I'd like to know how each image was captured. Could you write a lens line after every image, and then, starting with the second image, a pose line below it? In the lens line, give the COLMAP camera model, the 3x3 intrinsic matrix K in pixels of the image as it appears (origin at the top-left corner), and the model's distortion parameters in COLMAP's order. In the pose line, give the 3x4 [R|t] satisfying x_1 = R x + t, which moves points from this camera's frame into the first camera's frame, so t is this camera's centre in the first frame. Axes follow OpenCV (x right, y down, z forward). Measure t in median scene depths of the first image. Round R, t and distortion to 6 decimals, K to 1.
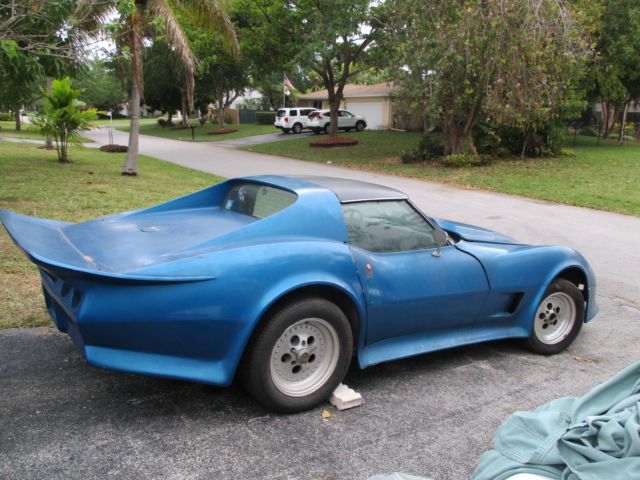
lens RADIAL K [[528.5, 0, 321.1], [0, 528.5, 237.4], [0, 0, 1]] dist [-0.025998, 0.001893]
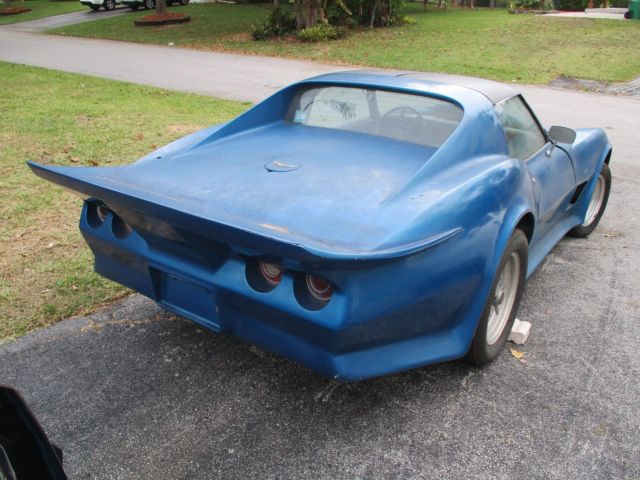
lens RADIAL K [[528.5, 0, 317.3], [0, 528.5, 236.1], [0, 0, 1]] dist [-0.025998, 0.001893]
pose [[0.942881, -0.159921, 0.292235, -0.350379], [0.092270, 0.968287, 0.232176, -0.062025], [-0.320097, -0.191950, 0.927735, 0.209443]]
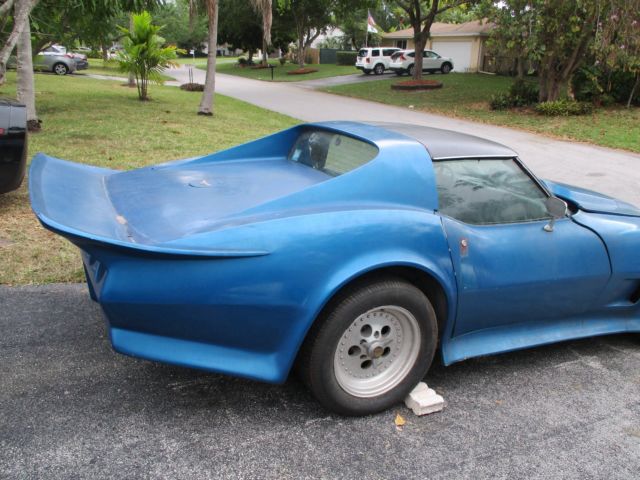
lens RADIAL K [[528.5, 0, 323.3], [0, 528.5, 236.7], [0, 0, 1]] dist [-0.025998, 0.001893]
pose [[0.989540, 0.055794, -0.133029, -0.009782], [-0.041789, 0.993505, 0.105842, -0.020243], [0.138070, -0.099175, 0.985445, 0.132835]]
